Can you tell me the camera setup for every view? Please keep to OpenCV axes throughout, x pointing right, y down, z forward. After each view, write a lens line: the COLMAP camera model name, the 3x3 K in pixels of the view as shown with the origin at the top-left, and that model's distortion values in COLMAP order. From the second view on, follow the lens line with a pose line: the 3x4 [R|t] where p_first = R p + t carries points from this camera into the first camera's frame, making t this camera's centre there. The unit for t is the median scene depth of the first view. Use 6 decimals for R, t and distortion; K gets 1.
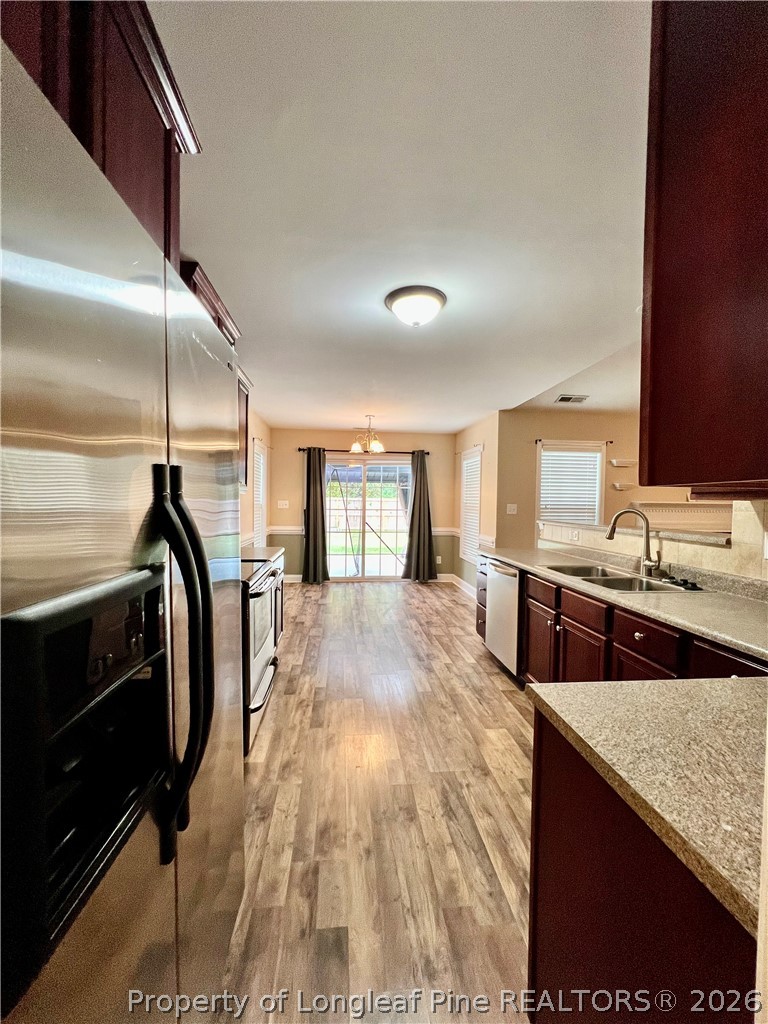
lens RADIAL K [[409.4, 0, 382.4], [0, 409.4, 514.1], [0, 0, 1]] dist [-0.001311, -0.000191]
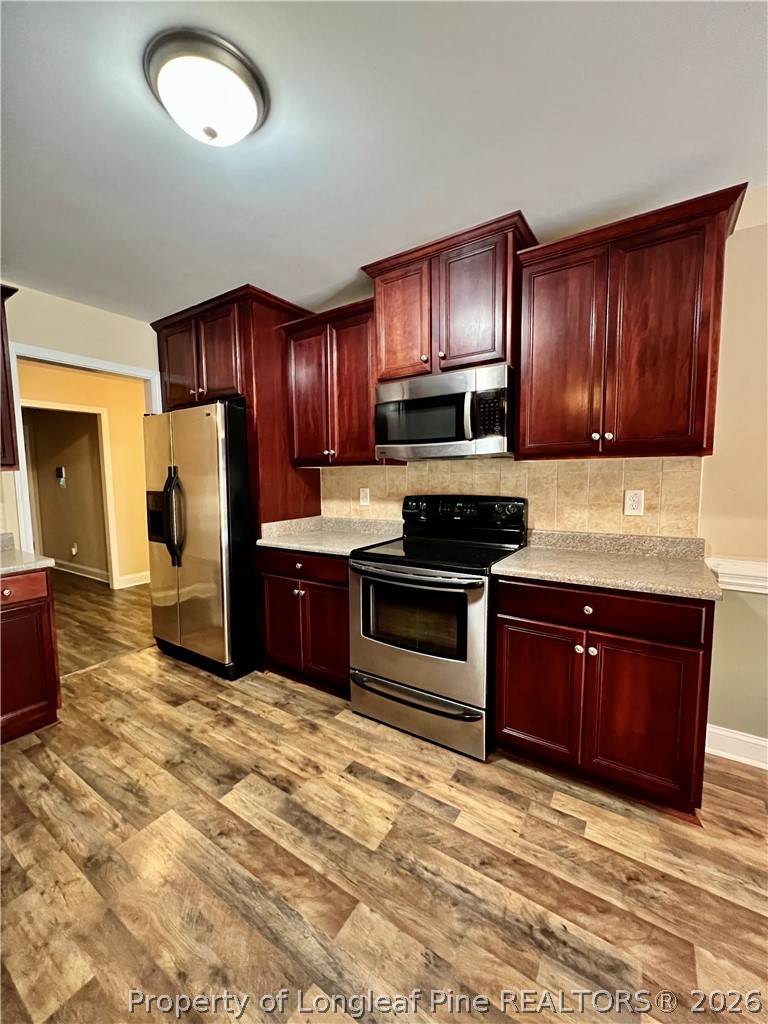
lens RADIAL K [[414.2, 0, 380.1], [0, 414.2, 513.9], [0, 0, 1]] dist [0.000527, 0.000231]
pose [[-0.638756, 0.061593, -0.766940, 0.517788], [-0.021886, 0.994933, 0.098131, -0.041941], [0.769098, 0.079467, -0.634171, 2.086378]]
